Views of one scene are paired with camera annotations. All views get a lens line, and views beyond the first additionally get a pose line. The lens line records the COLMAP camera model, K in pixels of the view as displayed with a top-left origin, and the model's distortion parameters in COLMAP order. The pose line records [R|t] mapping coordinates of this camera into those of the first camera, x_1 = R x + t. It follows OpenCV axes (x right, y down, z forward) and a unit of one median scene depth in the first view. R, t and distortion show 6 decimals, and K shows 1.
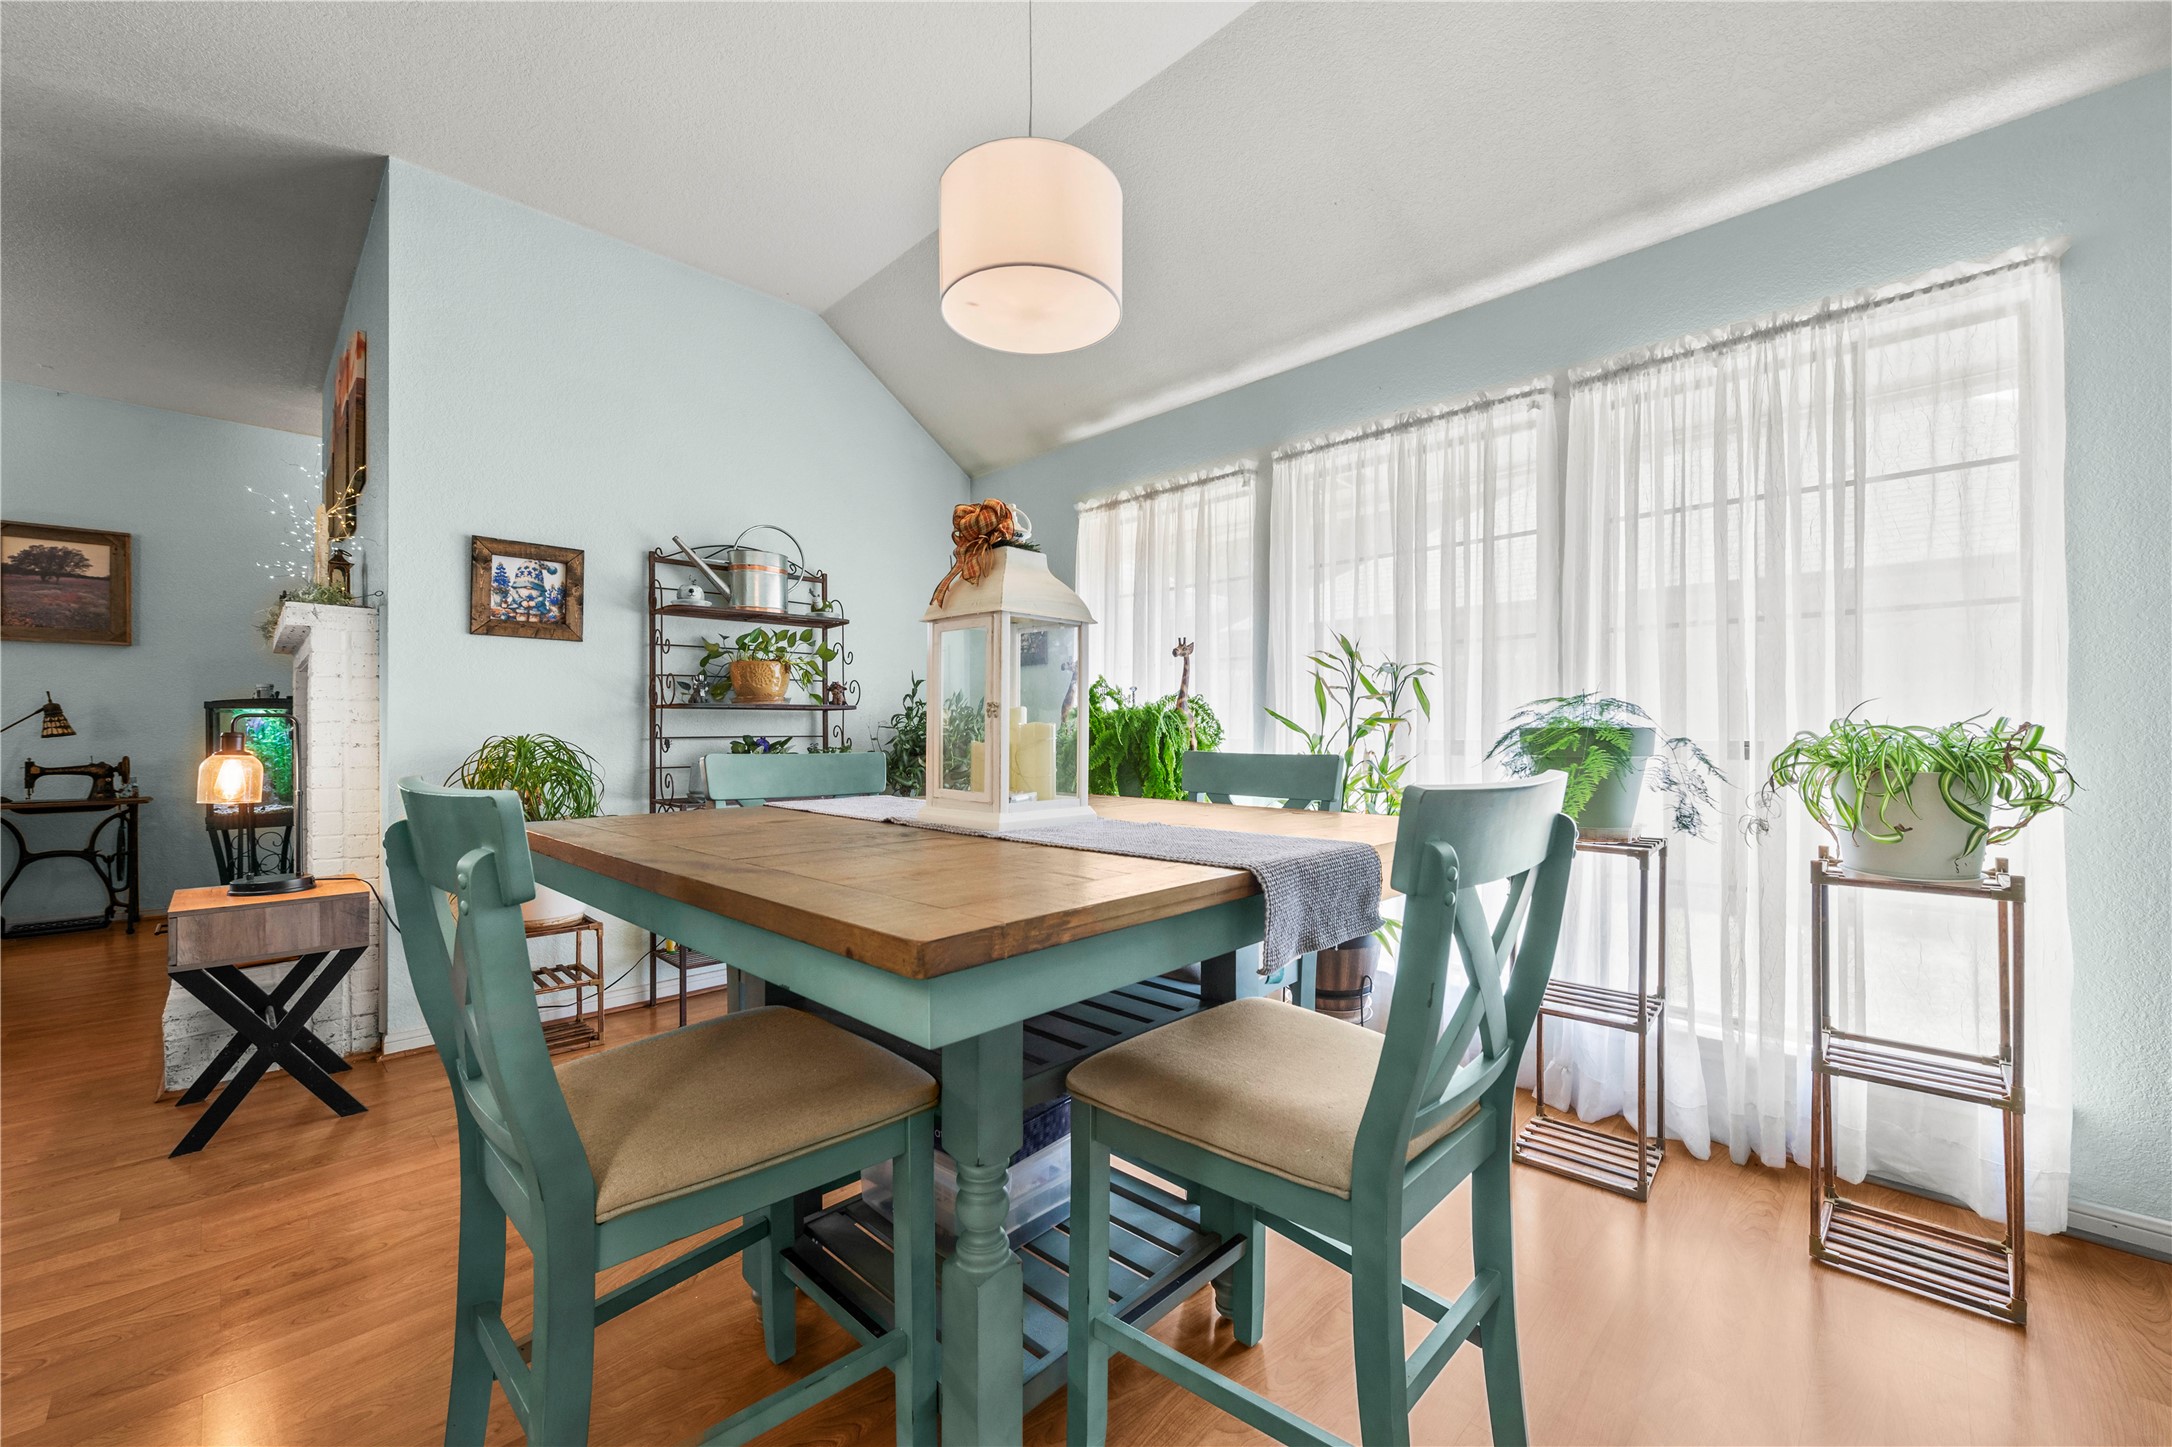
lens RADIAL K [[856.7, 0, 1088.4], [0, 856.7, 731.7], [0, 0, 1]] dist [-0.000442, 0.000128]
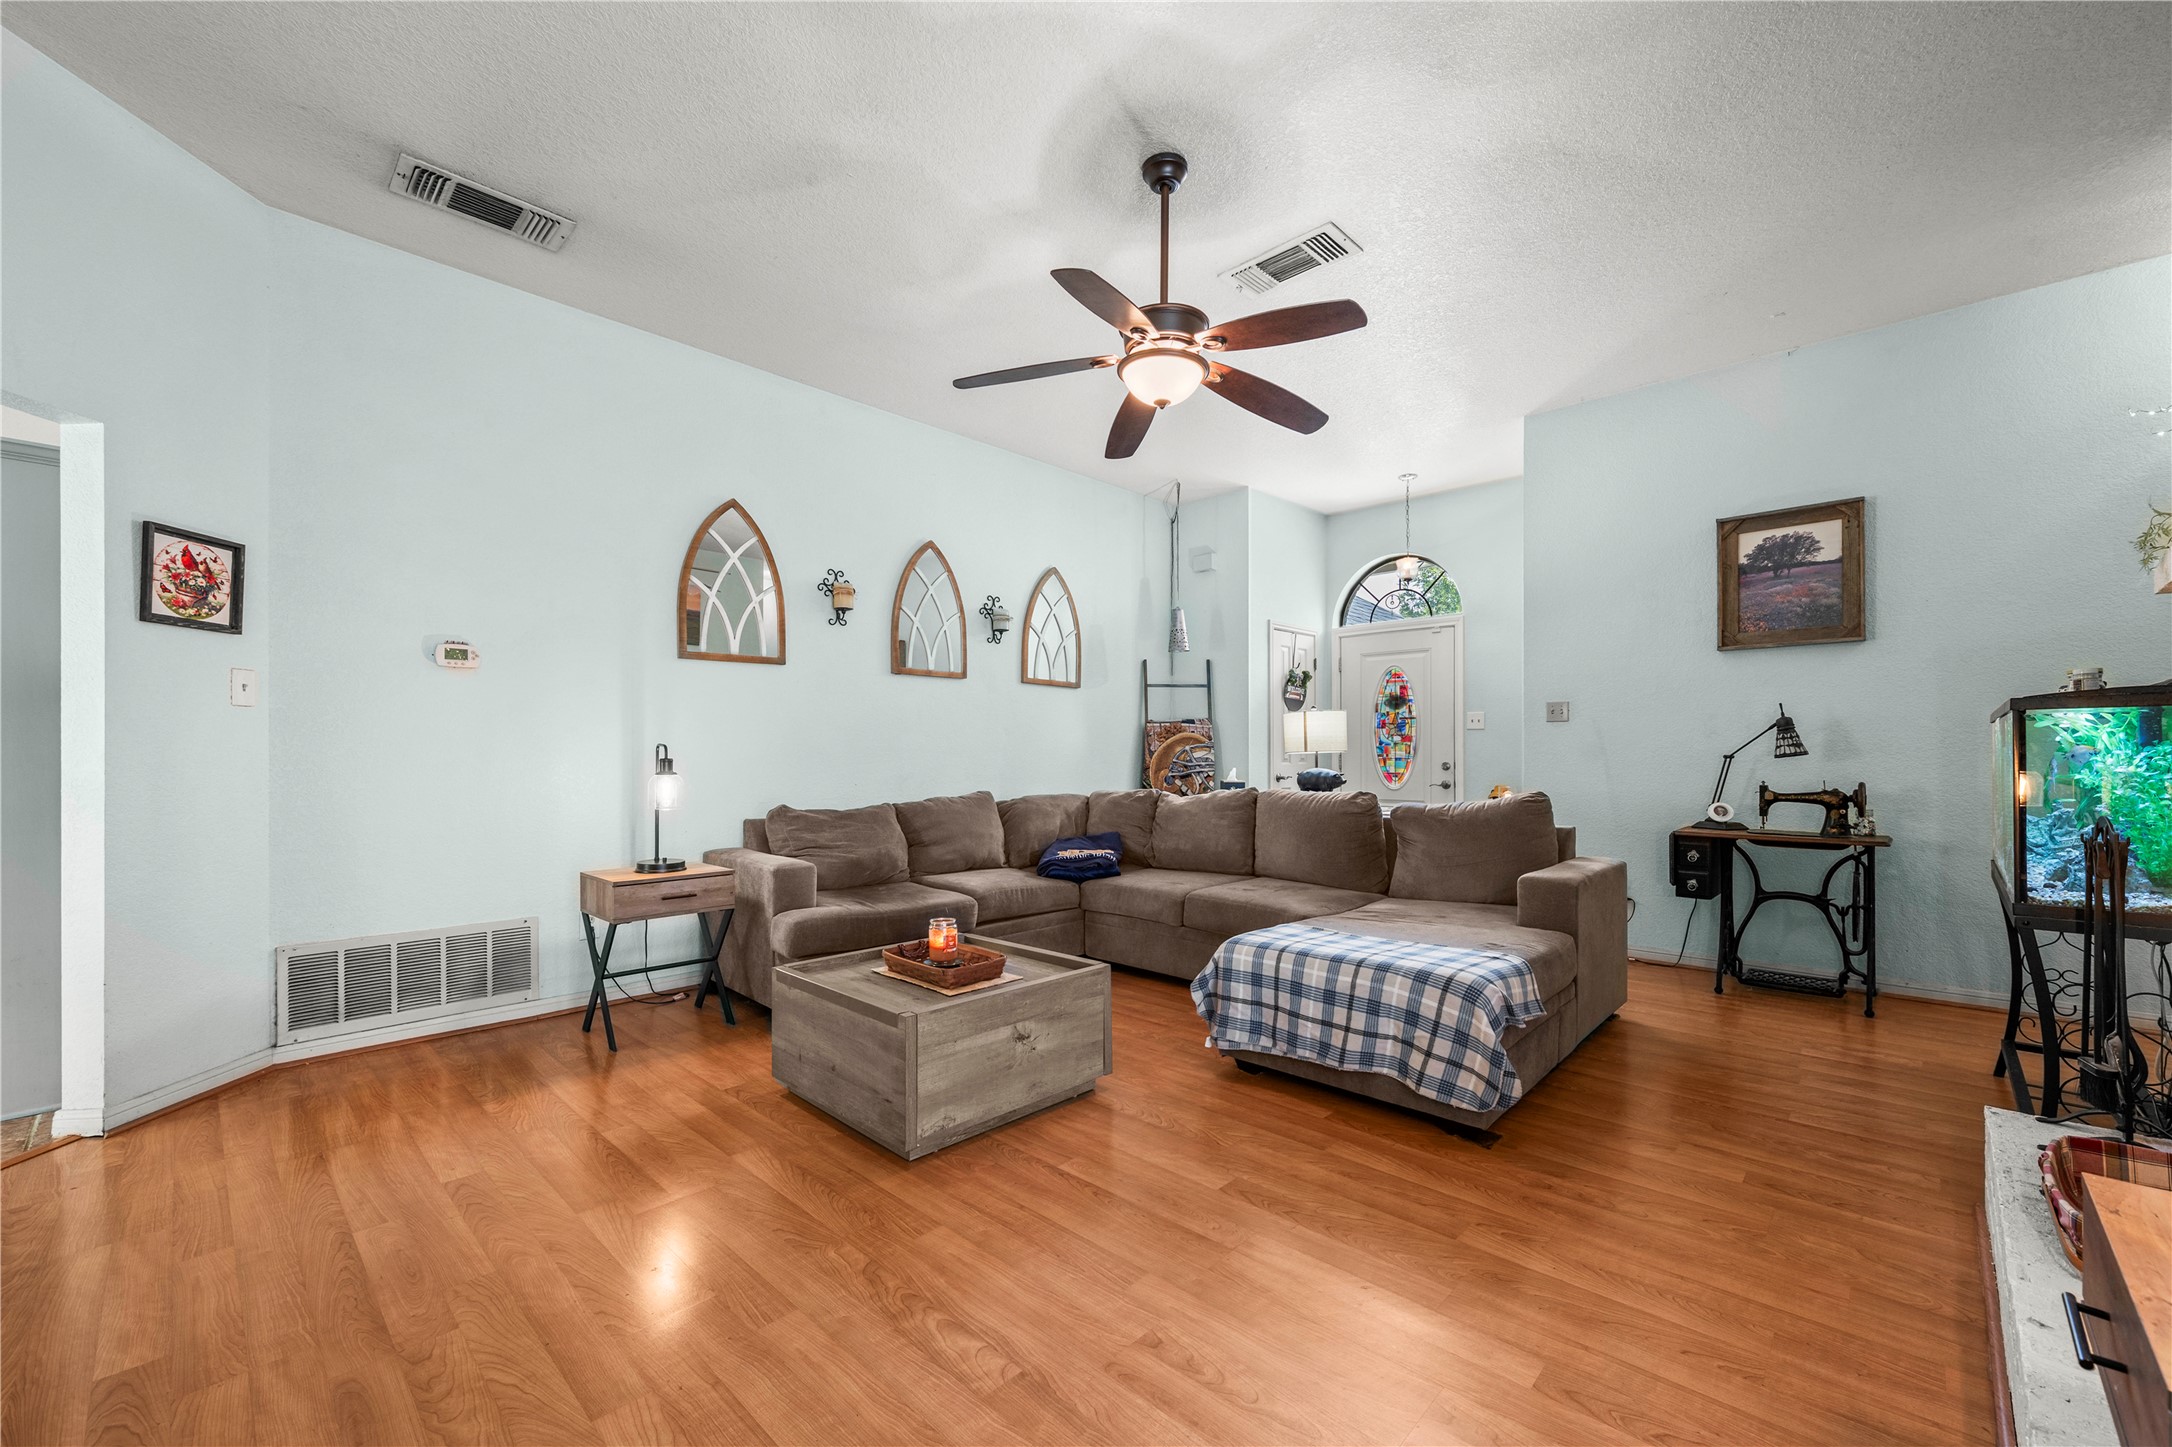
lens RADIAL K [[856.7, 0, 1117.6], [0, 856.7, 756.2], [0, 0, 1]] dist [-0.000442, 0.000128]
pose [[0.038733, 0.001130, -0.999249, -0.377311], [0.003561, 0.999993, 0.001269, 0.001651], [0.999243, -0.003608, 0.038728, 0.298550]]
